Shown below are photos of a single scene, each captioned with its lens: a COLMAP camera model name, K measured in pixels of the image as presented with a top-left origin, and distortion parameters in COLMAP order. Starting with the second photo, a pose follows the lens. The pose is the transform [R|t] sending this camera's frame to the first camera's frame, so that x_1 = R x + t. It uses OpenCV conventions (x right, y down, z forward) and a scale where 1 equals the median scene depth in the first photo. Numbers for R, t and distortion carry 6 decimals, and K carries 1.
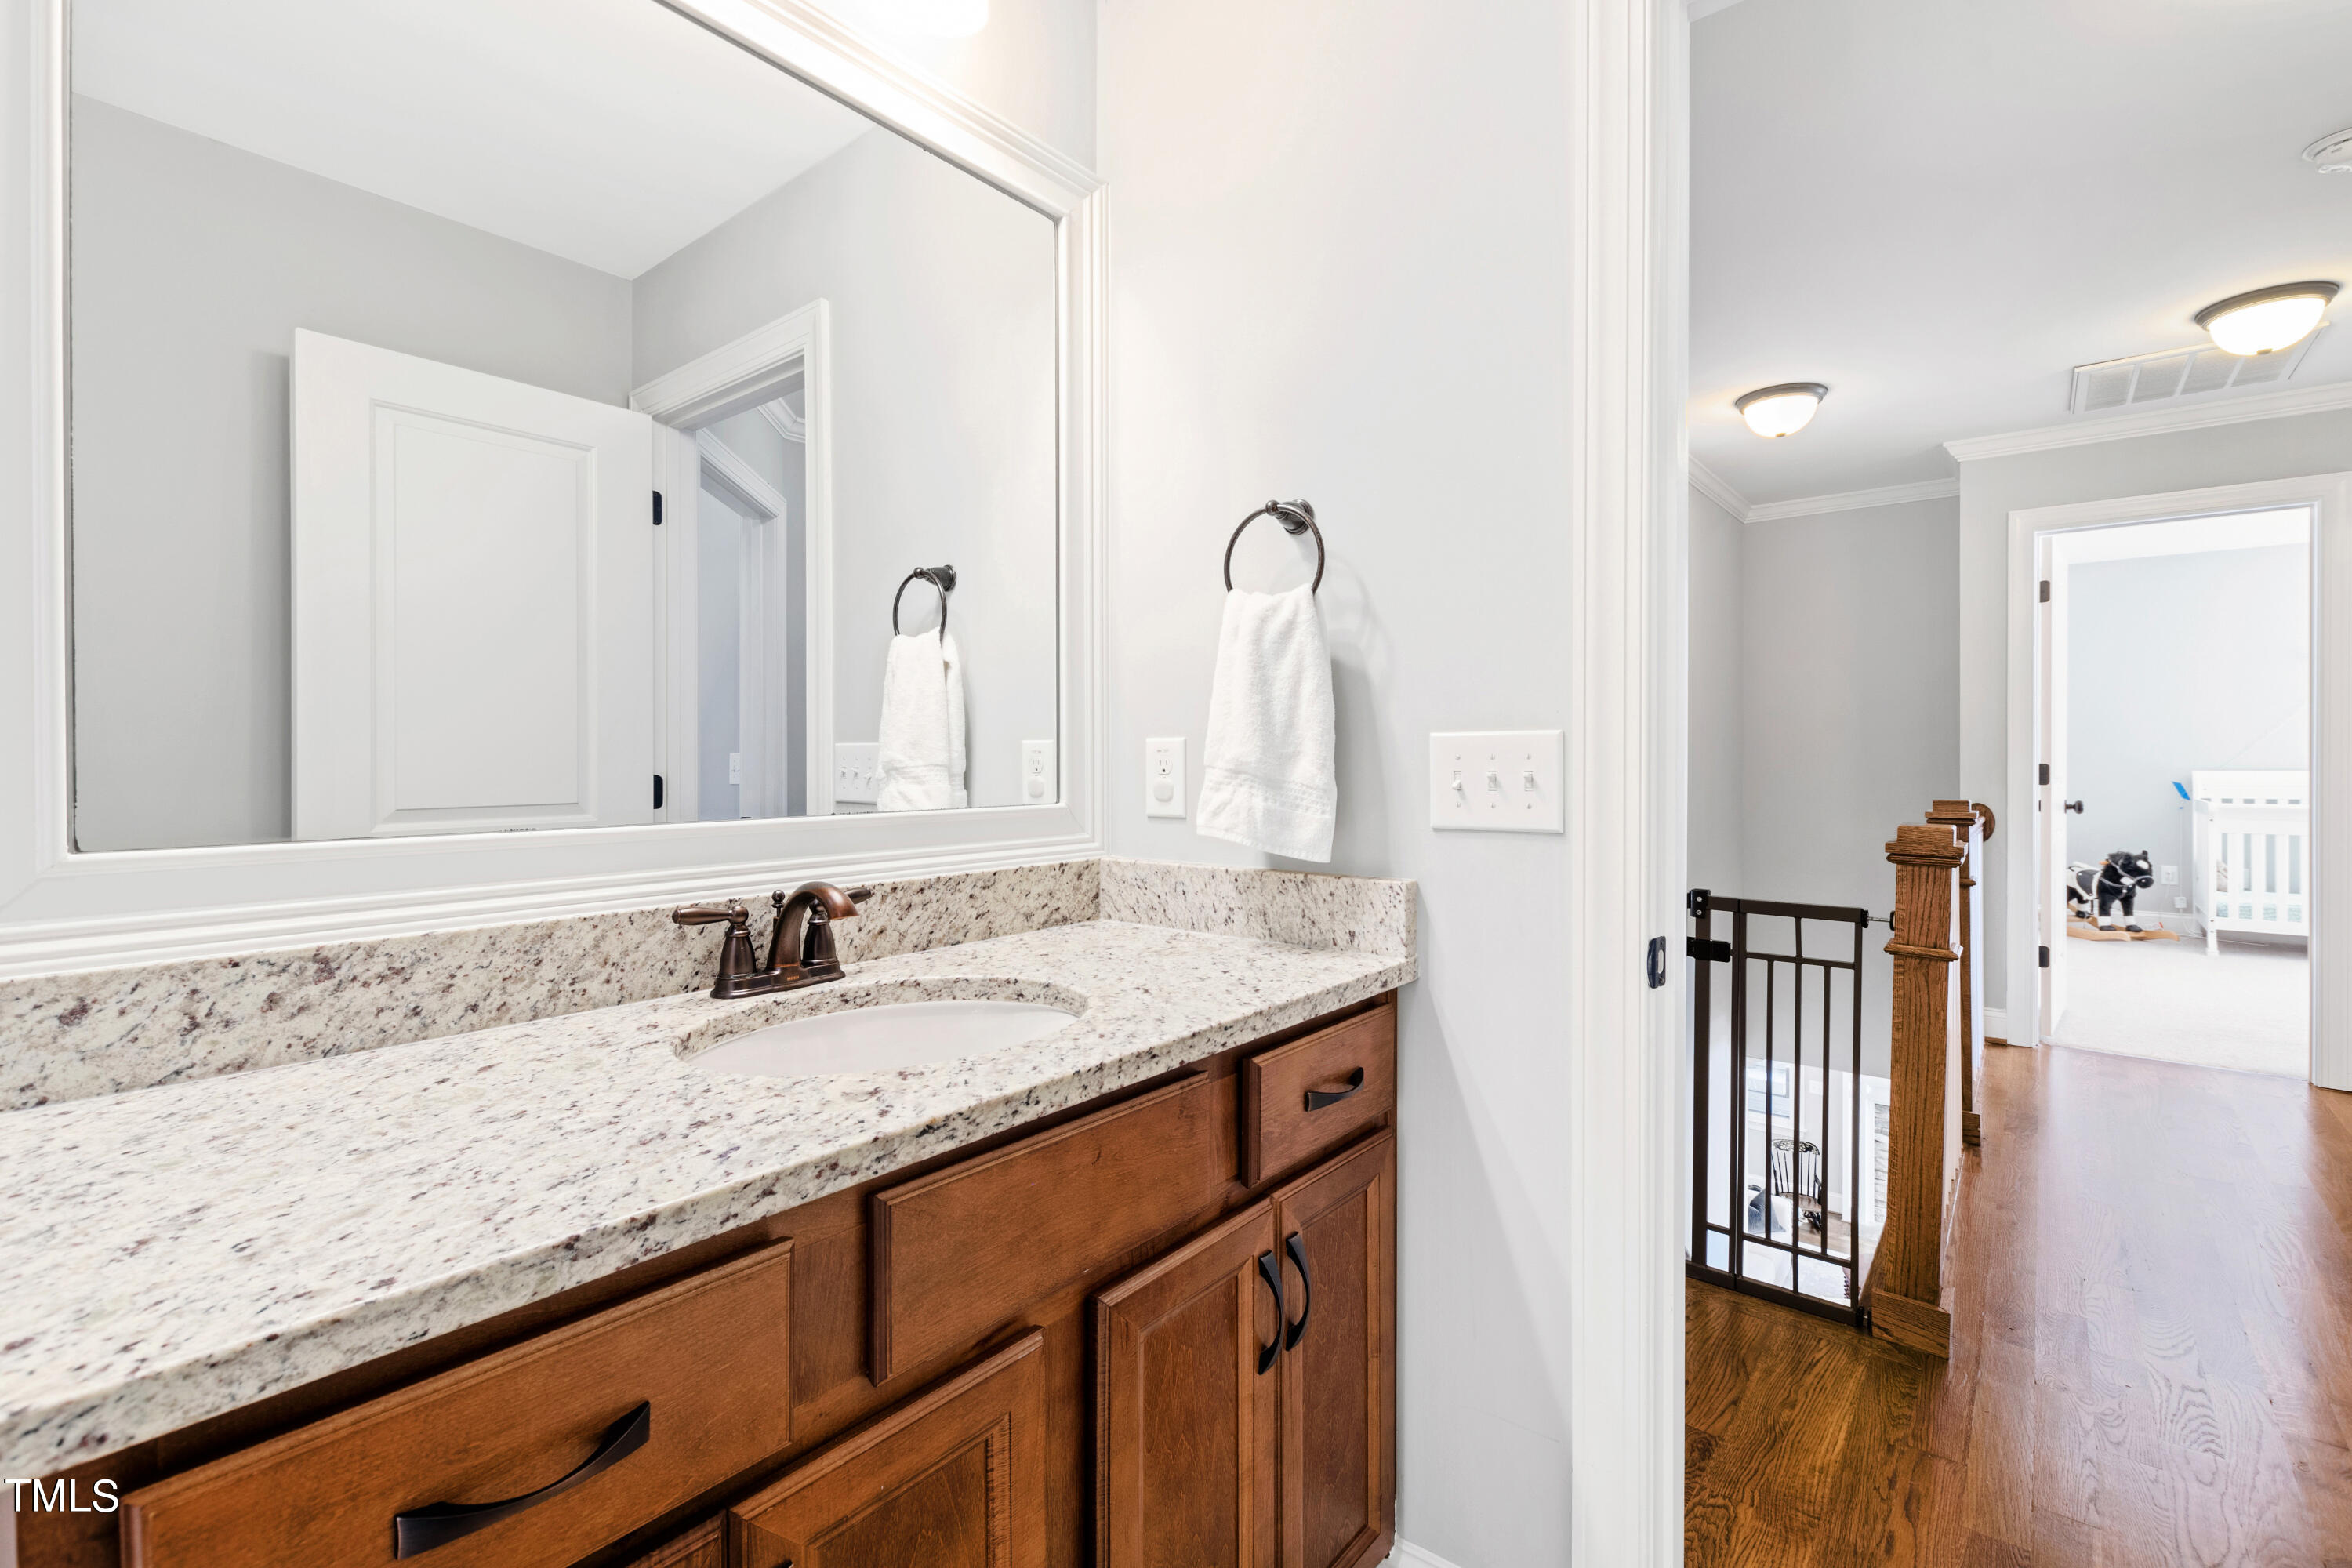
lens RADIAL K [[1025.2, 0, 1185.8], [0, 1025.2, 766.7], [0, 0, 1]] dist [0.005279, -0.002701]
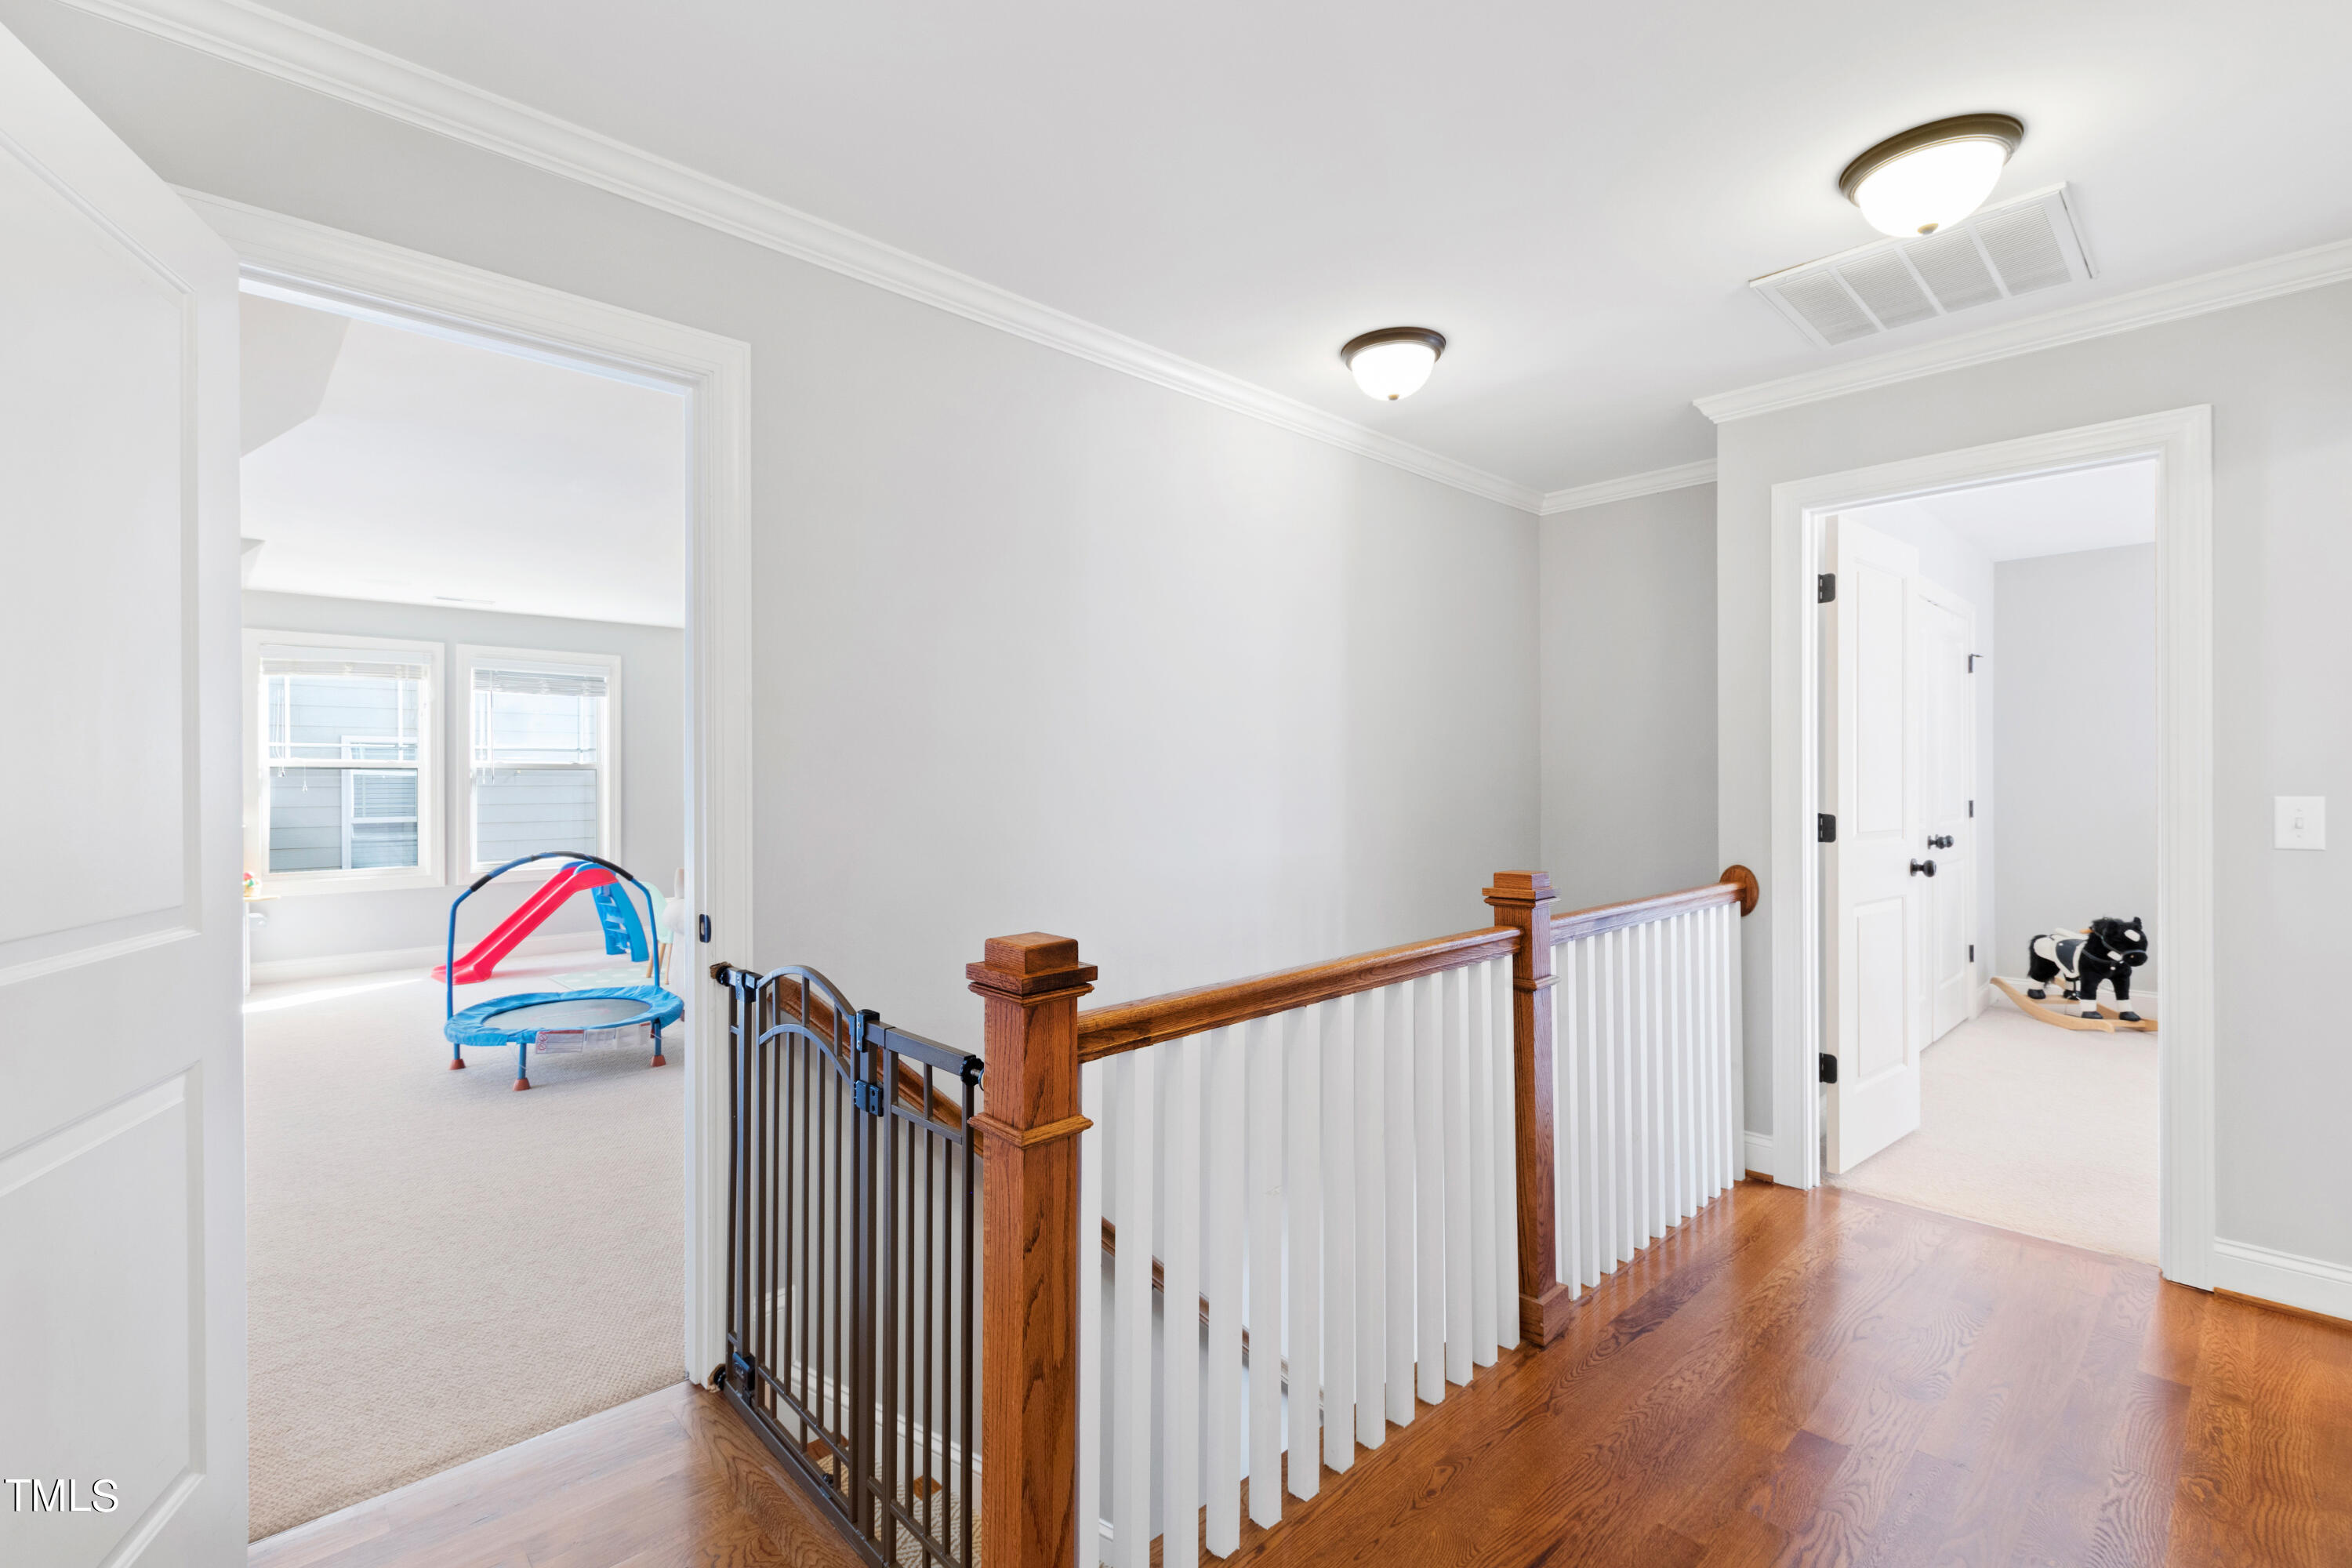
lens RADIAL K [[1025.2, 0, 1169.6], [0, 1025.2, 784.1], [0, 0, 1]] dist [0.005279, -0.002701]
pose [[0.989735, 0.001508, -0.142909, 0.318750], [-0.002147, 0.999988, -0.004312, -0.014623], [0.142900, 0.004575, 0.989726, 0.123251]]
